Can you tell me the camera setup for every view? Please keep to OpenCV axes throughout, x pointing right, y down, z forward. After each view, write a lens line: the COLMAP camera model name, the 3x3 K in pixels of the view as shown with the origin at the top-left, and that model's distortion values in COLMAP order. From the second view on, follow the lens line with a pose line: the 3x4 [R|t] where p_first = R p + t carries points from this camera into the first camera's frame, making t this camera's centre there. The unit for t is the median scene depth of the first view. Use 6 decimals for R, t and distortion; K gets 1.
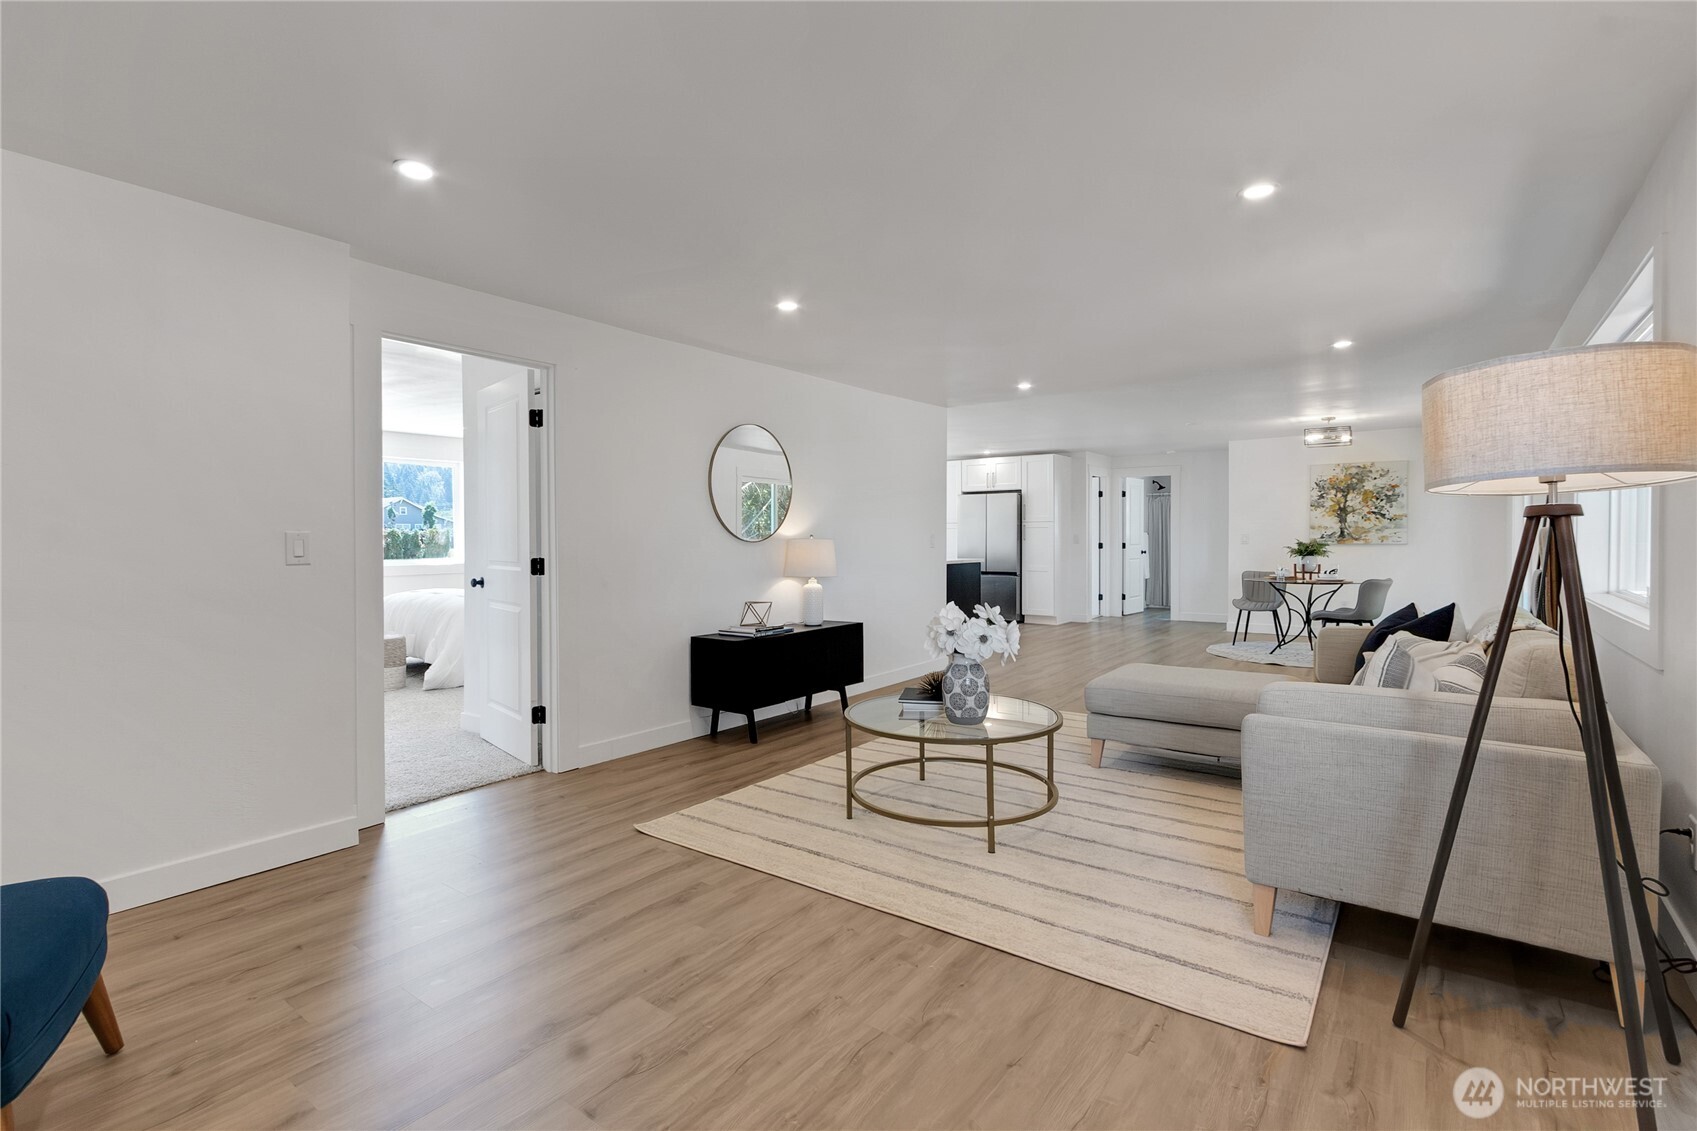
lens RADIAL K [[776.1, 0, 840.2], [0, 776.1, 546.0], [0, 0, 1]] dist [0.002446, -0.000875]
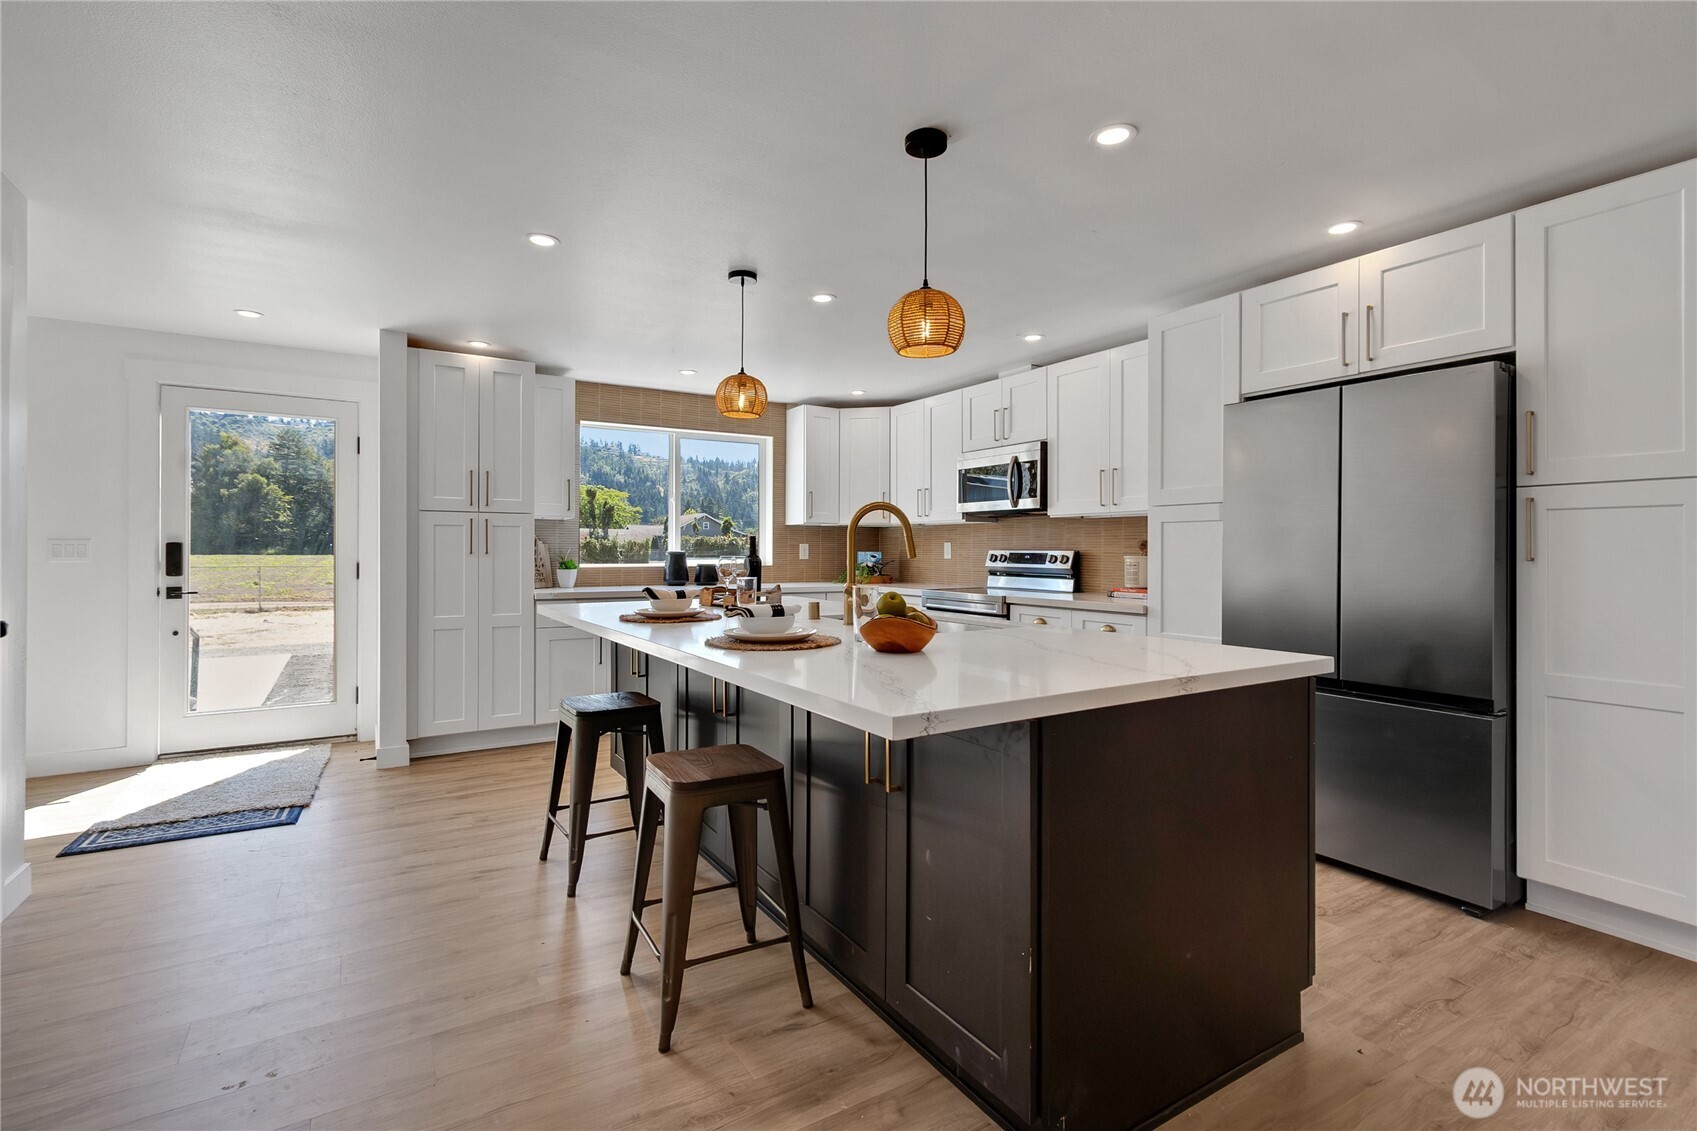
lens RADIAL K [[776.1, 0, 840.2], [0, 776.1, 546.0], [0, 0, 1]] dist [0.002446, -0.000875]
pose [[0.933744, 0.003420, -0.357924, 0.152909], [-0.009630, 0.999832, -0.015570, -0.008273], [0.357811, 0.017985, 0.933621, 0.847696]]
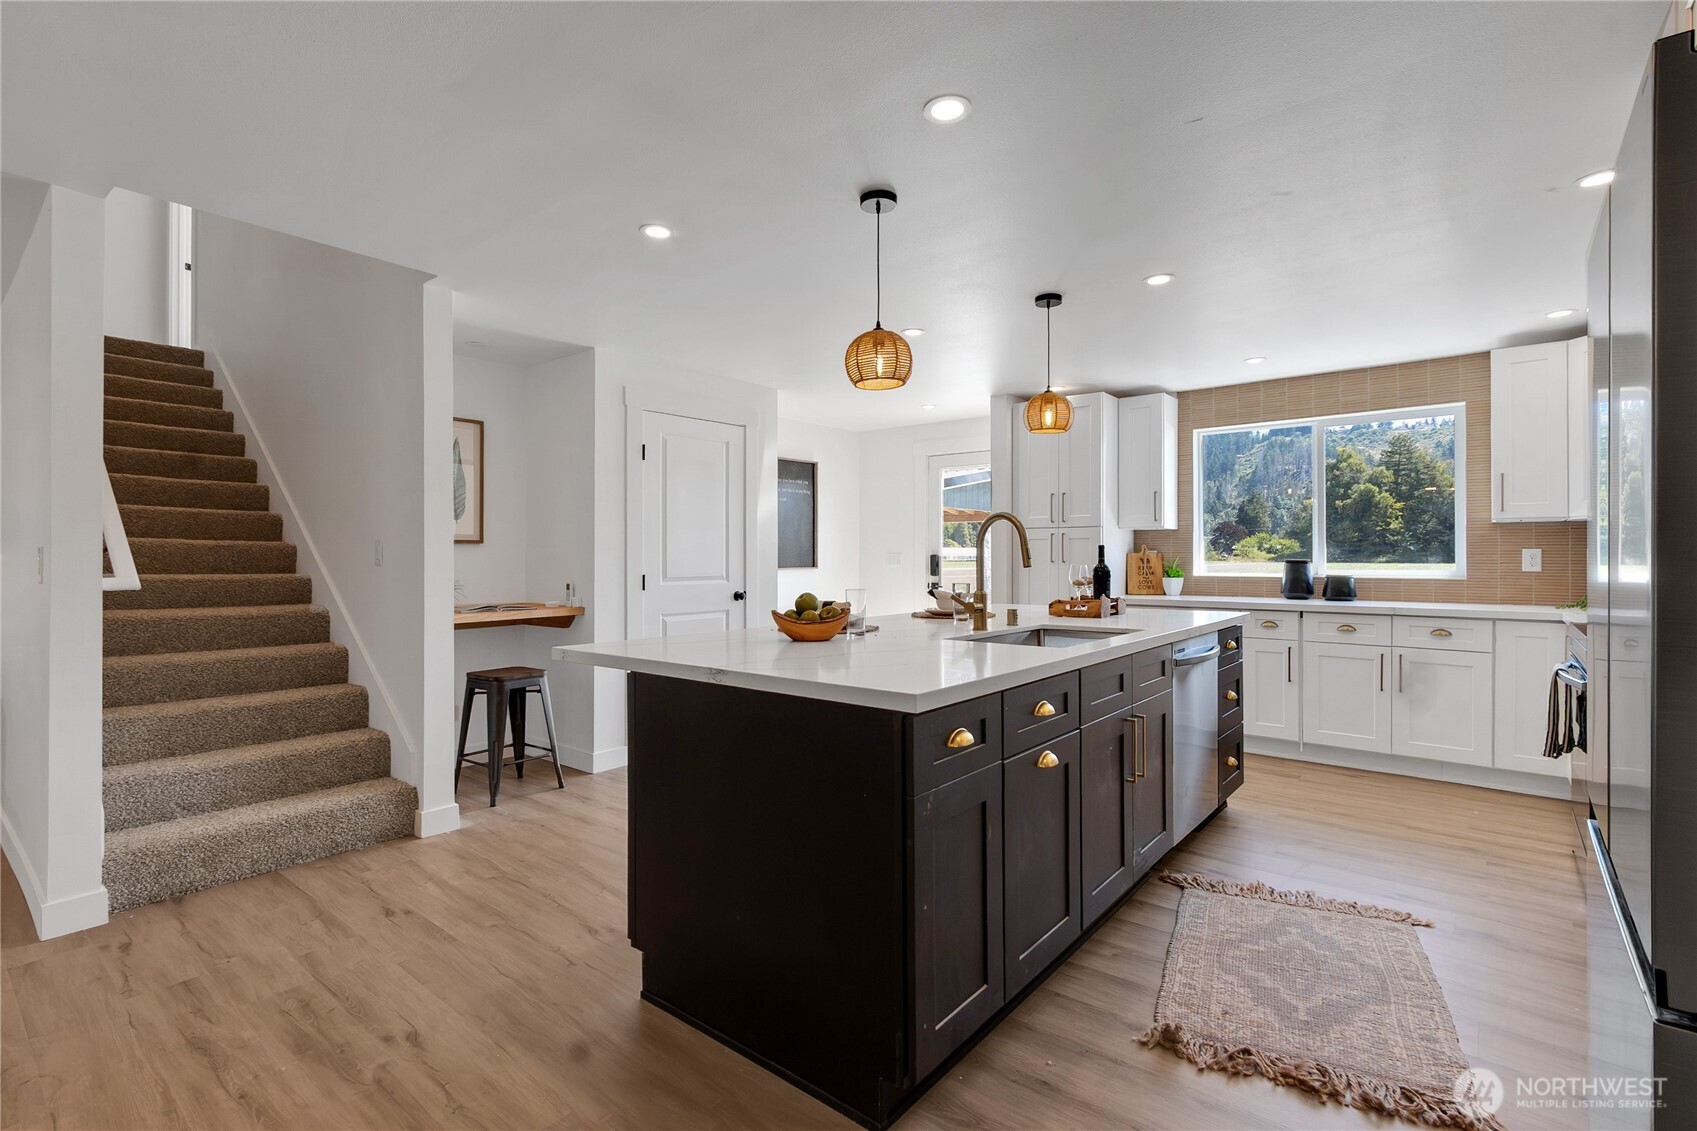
lens RADIAL K [[795.6, 0, 839.6], [0, 795.6, 553.5], [0, 0, 1]] dist [-0.000419, -0.001404]
pose [[-0.035447, -0.002573, -0.999368, 0.382053], [-0.009630, 0.999951, -0.002233, -0.012693], [0.999325, 0.009544, -0.035470, 1.090112]]
